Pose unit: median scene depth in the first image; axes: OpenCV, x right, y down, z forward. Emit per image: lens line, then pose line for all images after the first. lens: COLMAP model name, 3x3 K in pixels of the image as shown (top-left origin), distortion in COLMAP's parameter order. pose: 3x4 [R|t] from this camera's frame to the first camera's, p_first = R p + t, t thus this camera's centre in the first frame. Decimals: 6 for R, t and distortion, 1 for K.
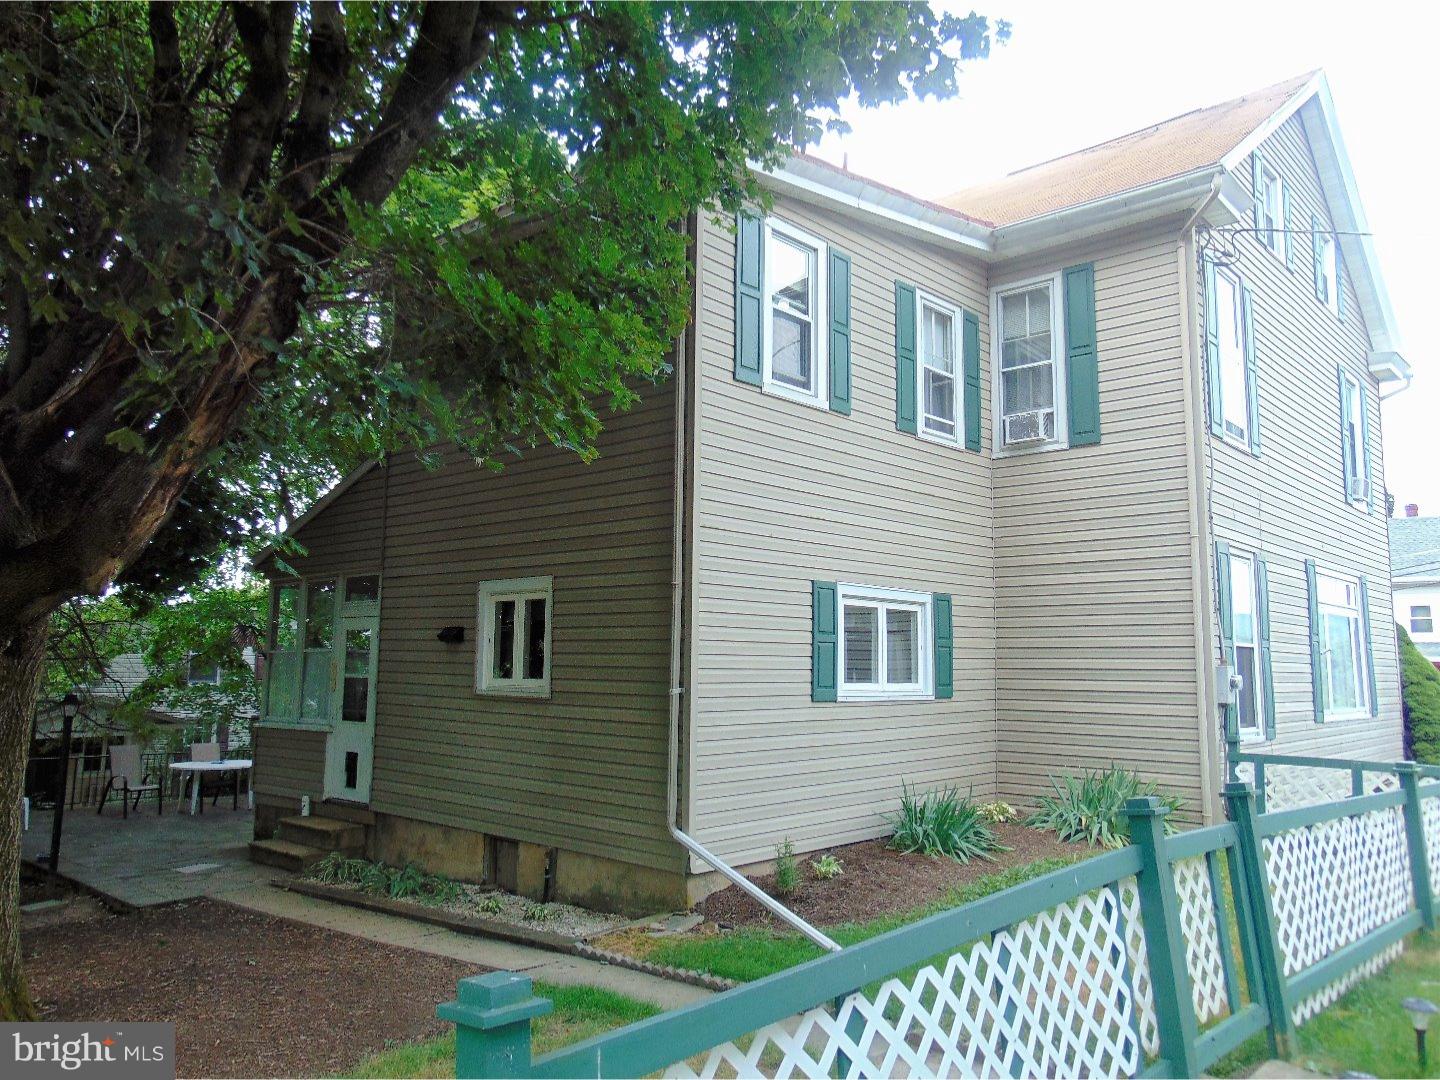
lens RADIAL K [[1023.6, 0, 720.0], [0, 1023.6, 540.0], [0, 0, 1]] dist [-0.008897, 0.001315]
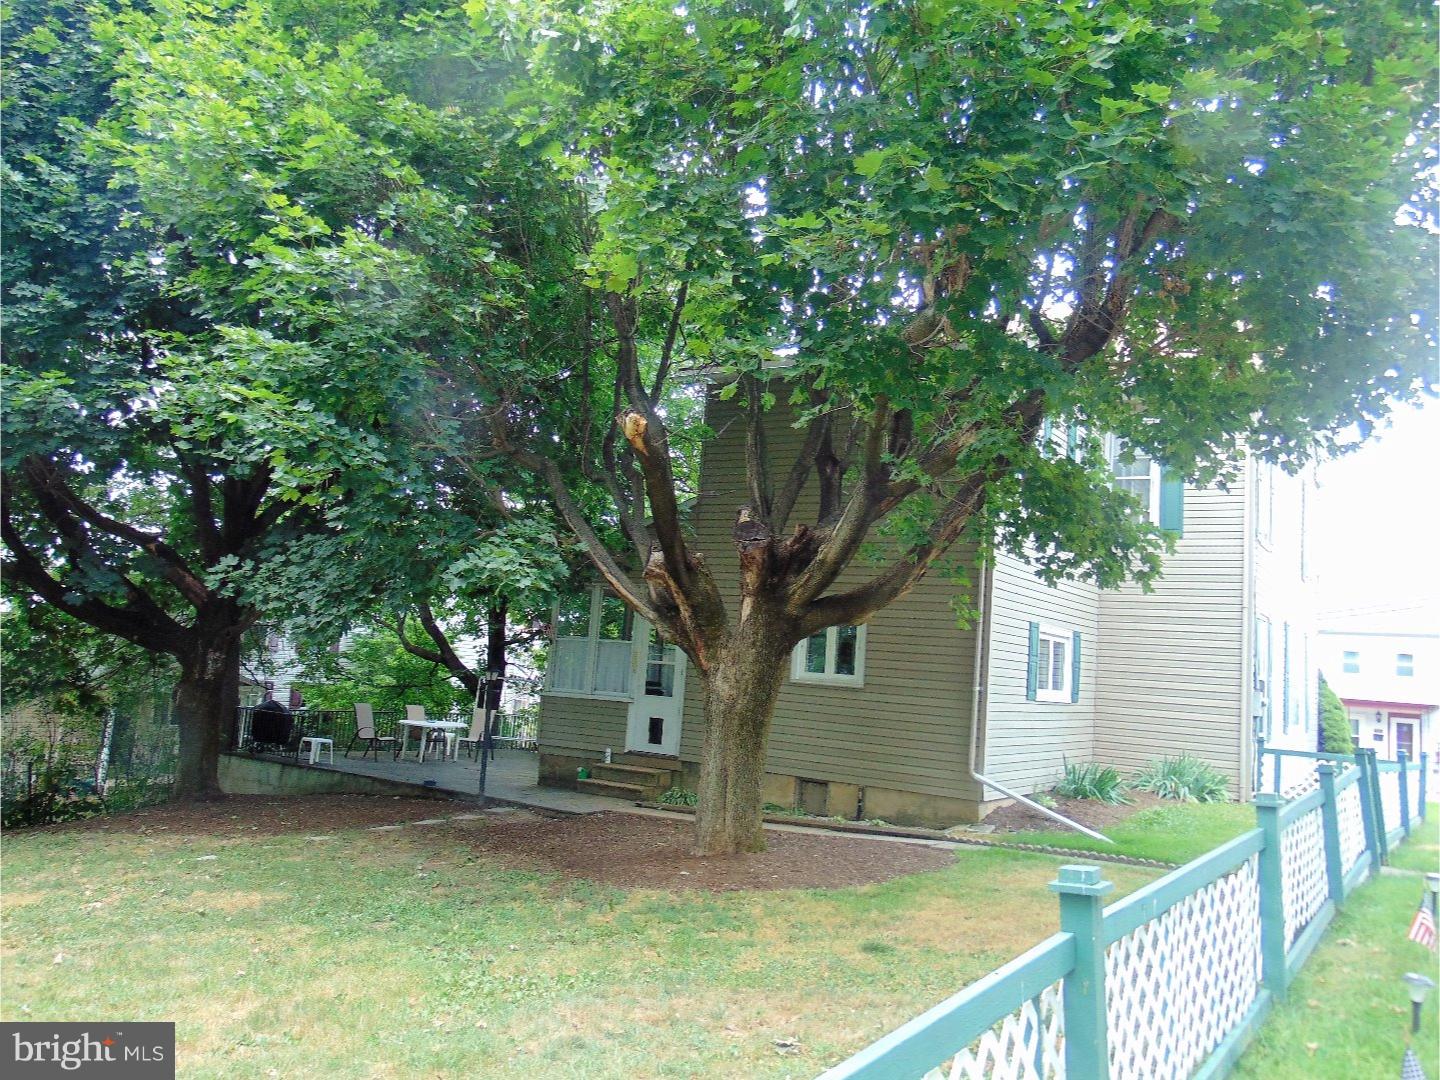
lens RADIAL K [[1067.2, 0, 720.0], [0, 1067.2, 540.0], [0, 0, 1]] dist [-0.005451, 0.003394]
pose [[0.987403, 0.076567, 0.138464, -0.603725], [-0.077915, 0.996951, 0.004334, -0.054232], [-0.137710, -0.015068, 0.990358, -0.530052]]
